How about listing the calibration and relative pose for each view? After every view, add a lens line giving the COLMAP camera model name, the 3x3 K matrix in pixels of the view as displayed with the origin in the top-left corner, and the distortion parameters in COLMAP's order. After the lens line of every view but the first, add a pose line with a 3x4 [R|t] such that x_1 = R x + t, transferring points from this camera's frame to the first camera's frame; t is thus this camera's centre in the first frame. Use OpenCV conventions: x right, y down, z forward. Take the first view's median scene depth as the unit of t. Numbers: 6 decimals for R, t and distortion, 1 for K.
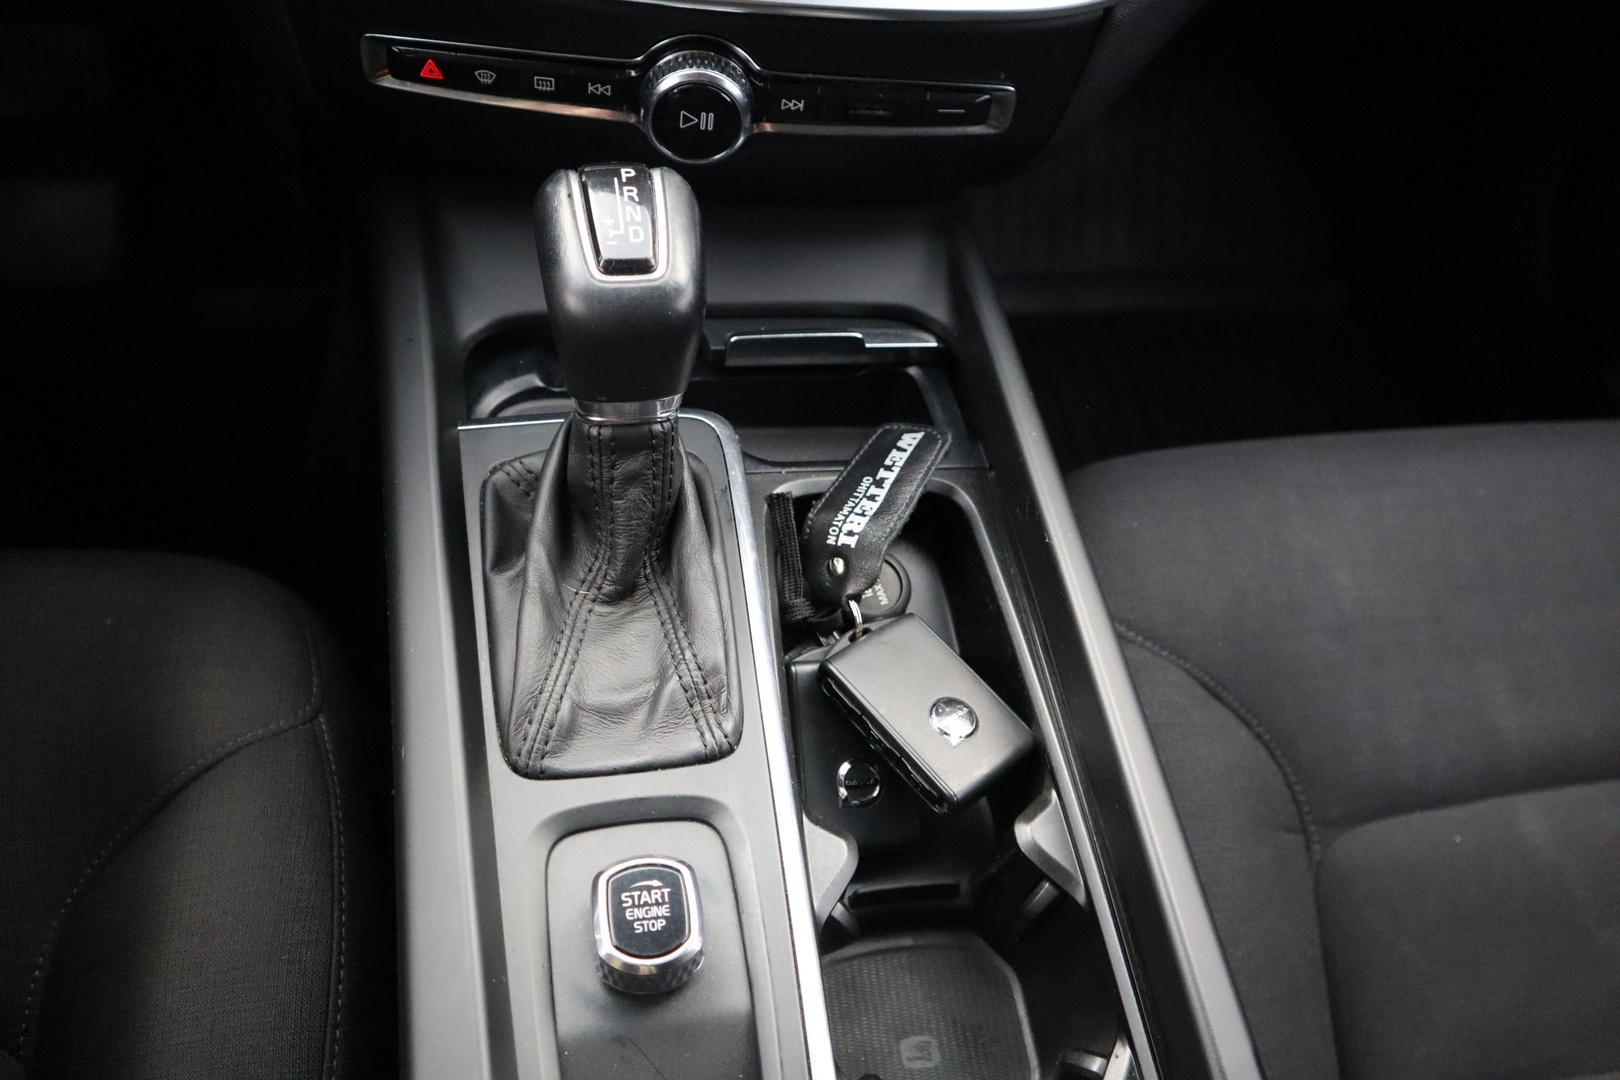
lens RADIAL K [[1331.0, 0, 810.0], [0, 1331.0, 540.0], [0, 0, 1]] dist [-0.067975, 0.003323]
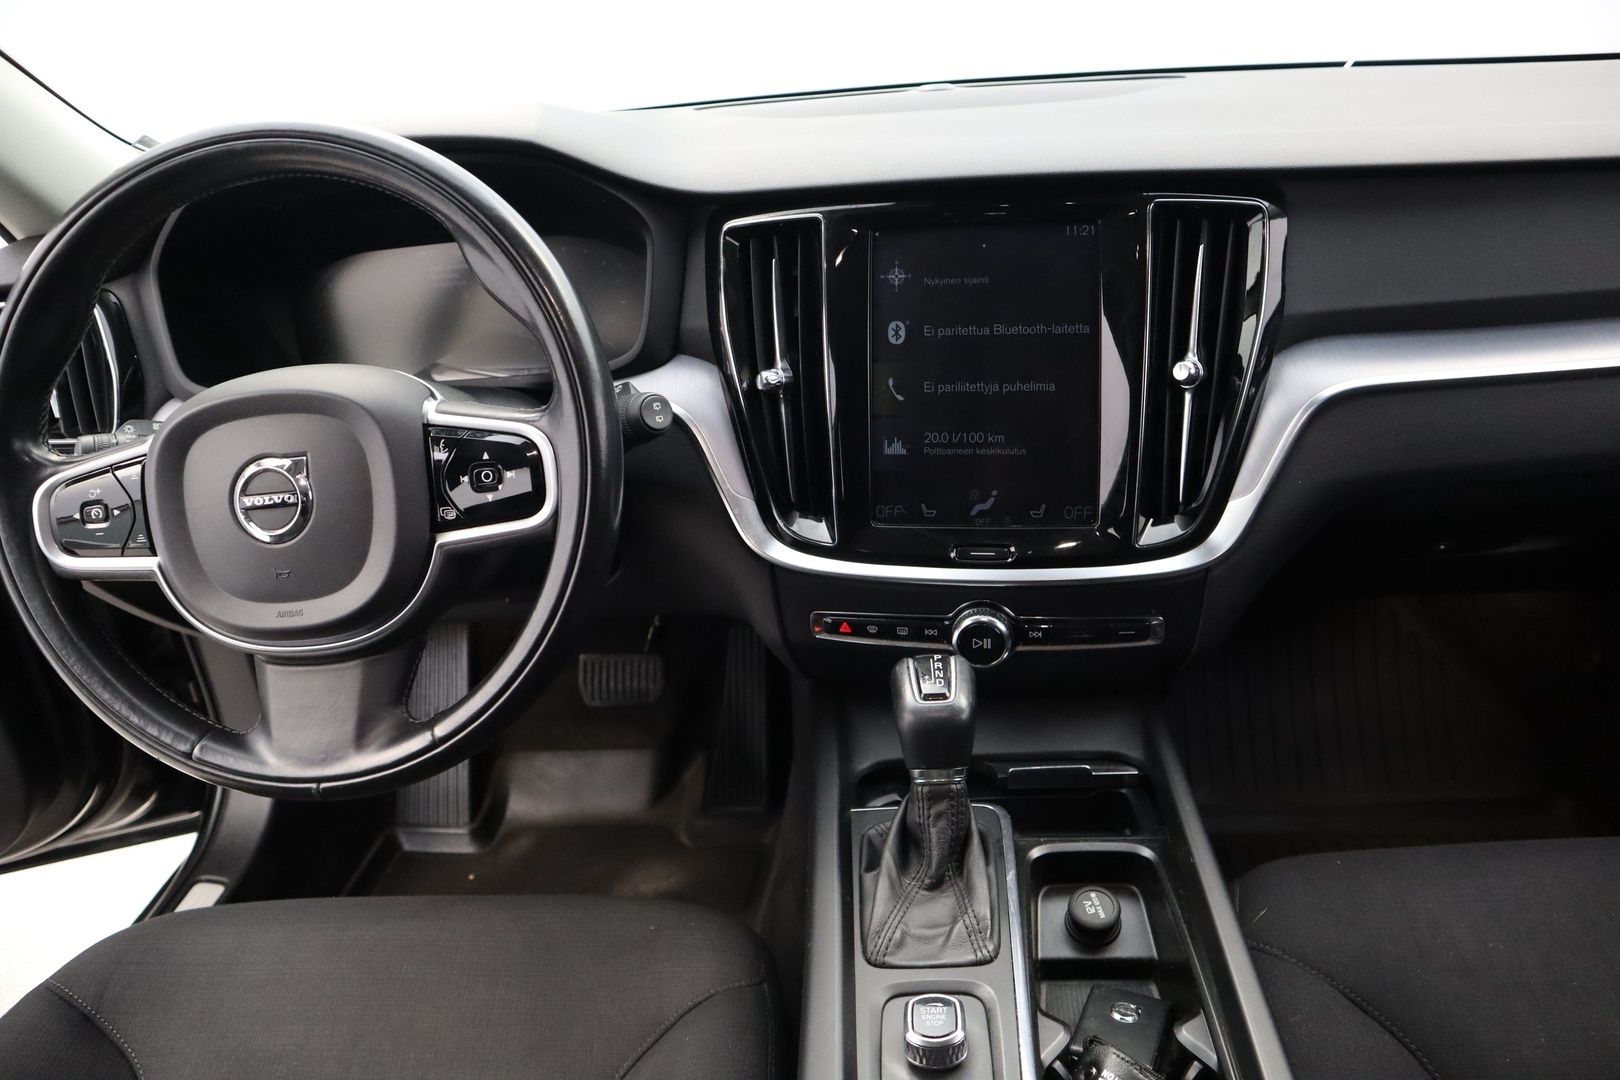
lens RADIAL K [[948.9, 0, 810.0], [0, 948.9, 540.0], [0, 0, 1]] dist [-0.007143, 0.000094]
pose [[0.951325, -0.084421, -0.296400, 0.114255], [-0.066205, 0.883317, -0.464078, 0.234970], [0.300993, 0.461113, 0.834732, -0.318109]]
